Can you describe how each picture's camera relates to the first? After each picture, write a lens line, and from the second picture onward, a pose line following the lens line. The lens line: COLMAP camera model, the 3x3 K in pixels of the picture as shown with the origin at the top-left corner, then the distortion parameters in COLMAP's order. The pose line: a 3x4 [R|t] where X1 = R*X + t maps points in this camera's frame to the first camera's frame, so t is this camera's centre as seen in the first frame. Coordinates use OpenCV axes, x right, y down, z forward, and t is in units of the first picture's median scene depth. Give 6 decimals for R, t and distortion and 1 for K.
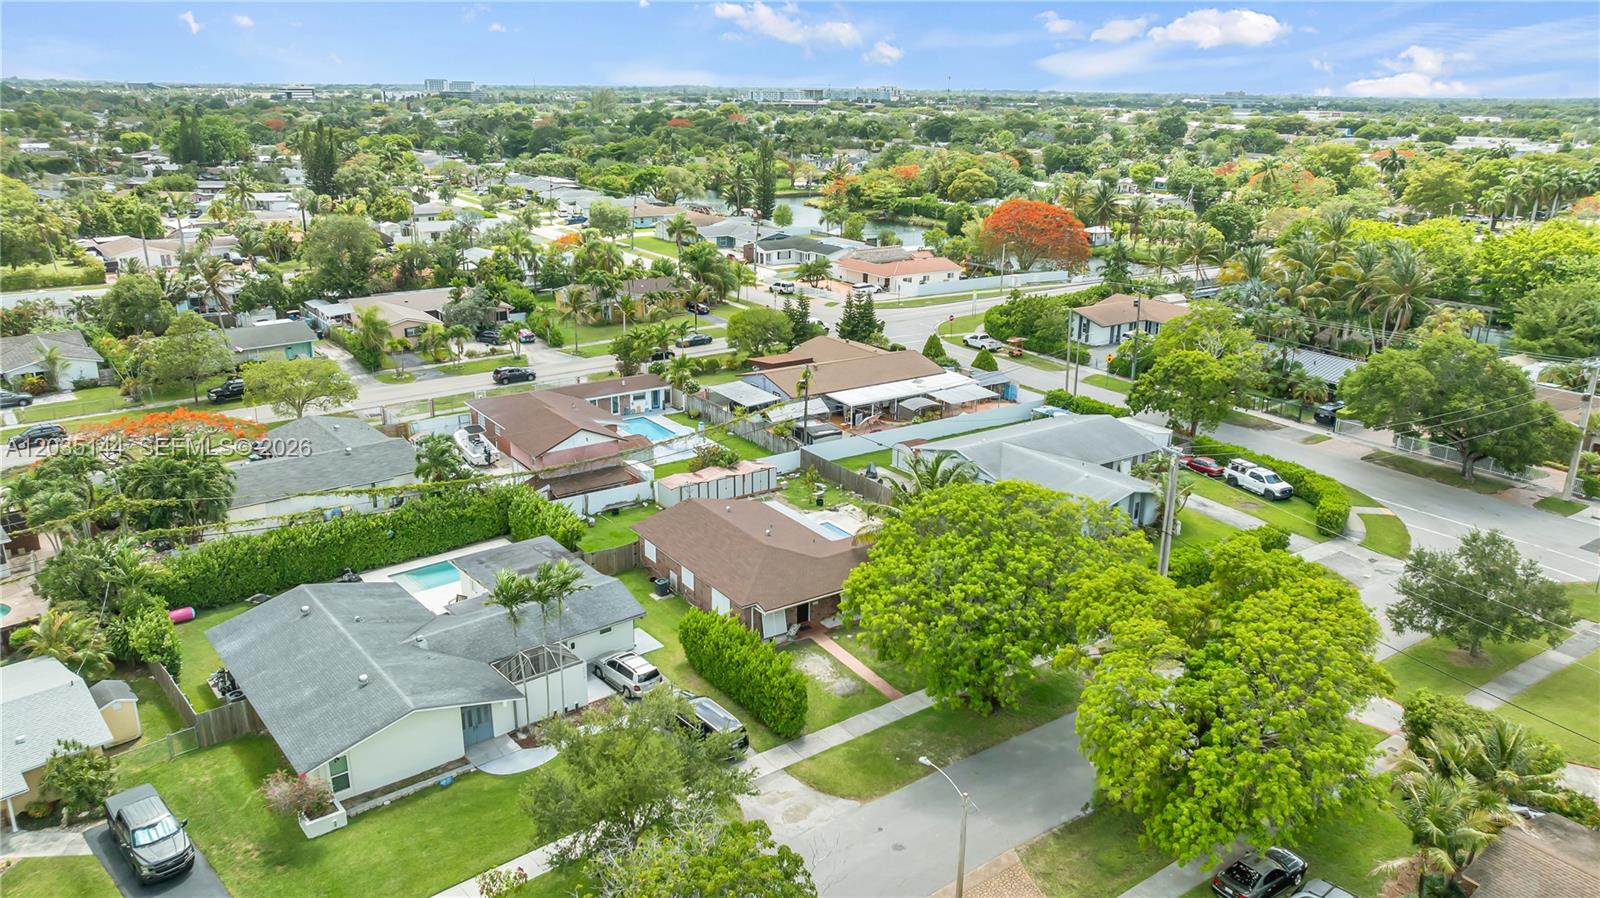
lens RADIAL K [[1122.1, 0, 806.3], [0, 1122.1, 443.2], [0, 0, 1]] dist [-0.028802, 0.010453]
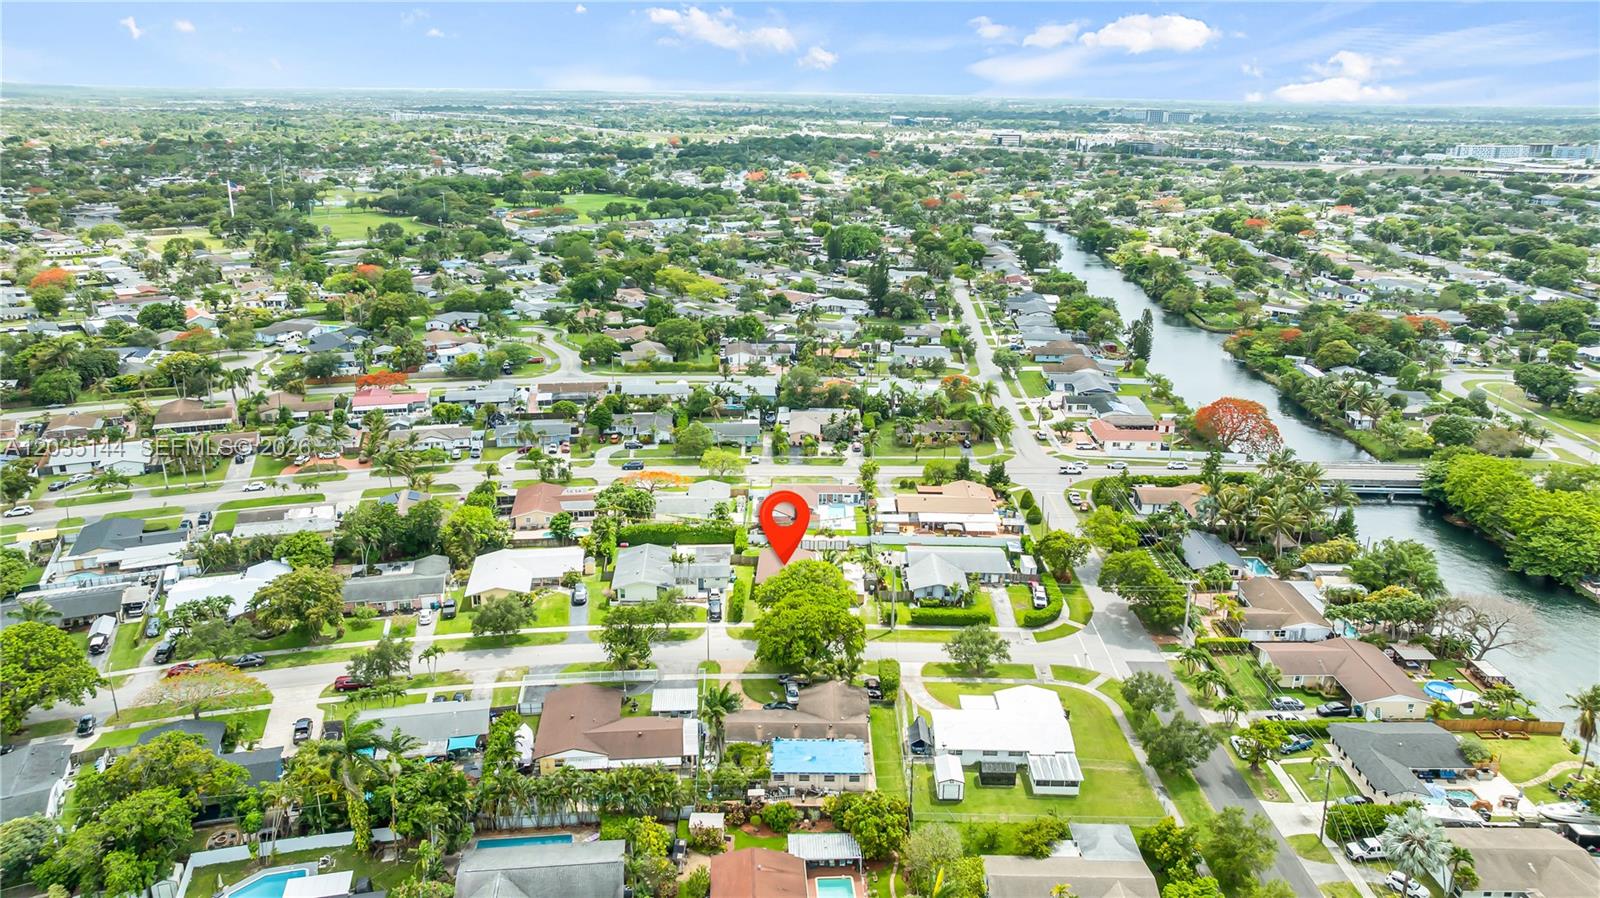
lens RADIAL K [[1122.1, 0, 796.5], [0, 1122.1, 446.2], [0, 0, 1]] dist [-0.028802, 0.010453]
pose [[0.807181, 0.174818, -0.563824, 1.161172], [-0.177385, 0.982830, 0.050787, -0.271667], [0.563022, 0.059020, 0.824332, -1.011522]]
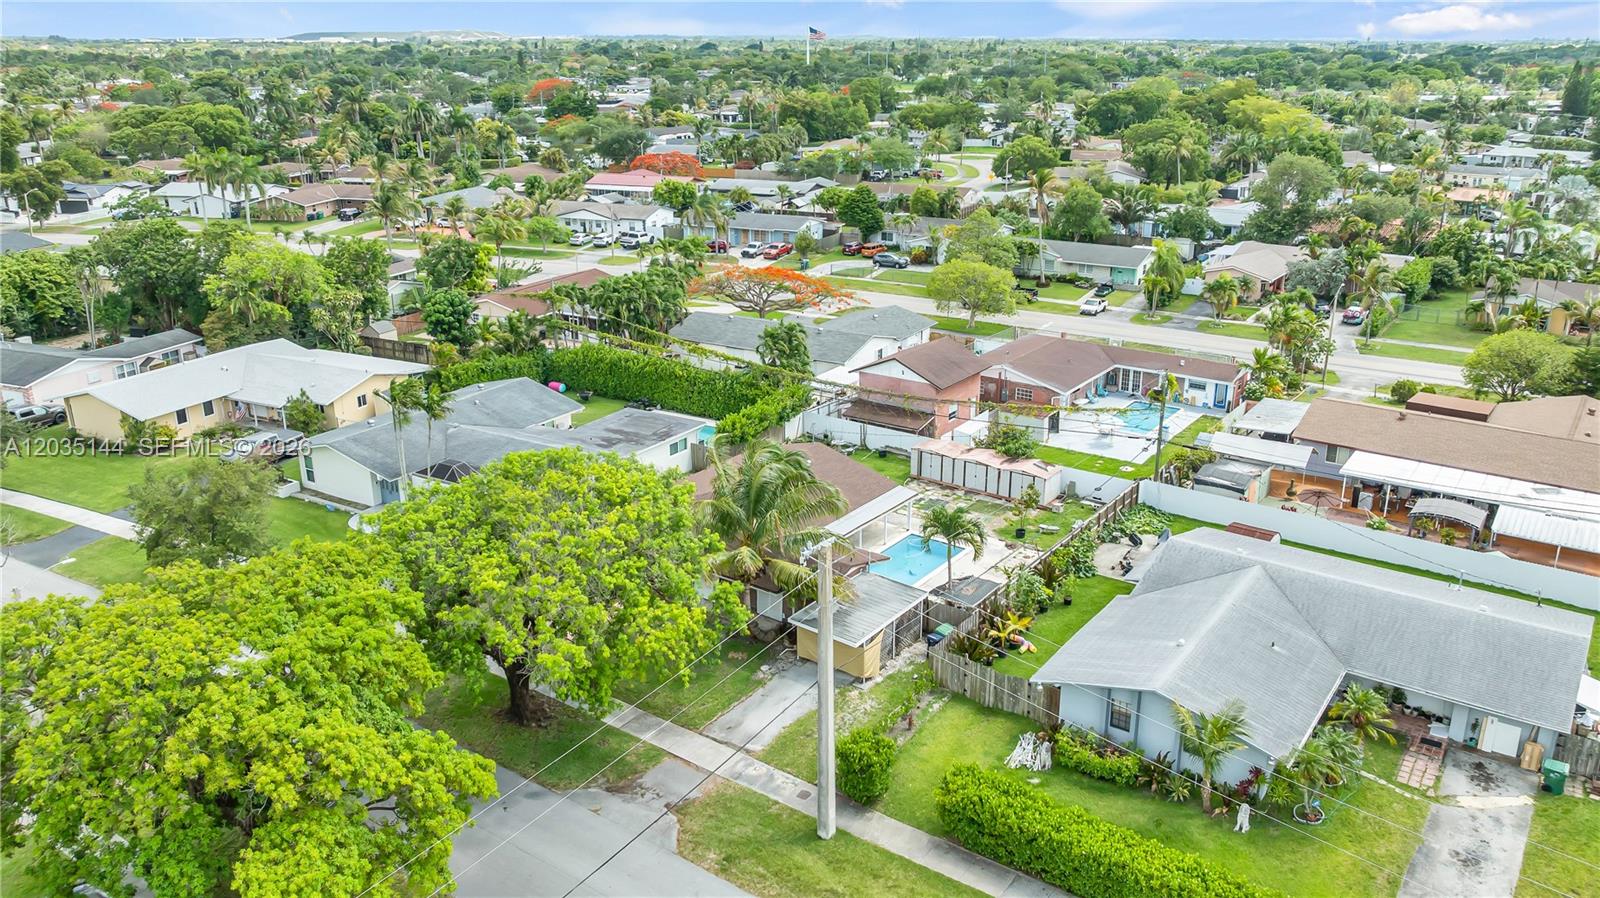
lens RADIAL K [[1183.5, 0, 847.0], [0, 1183.5, 434.0], [0, 0, 1]] dist [-0.018215, 0.006302]
pose [[0.350934, 0.288668, -0.890795, 0.604272], [-0.281598, 0.939797, 0.193611, -0.118994], [0.893056, 0.182901, 0.411095, 0.532626]]
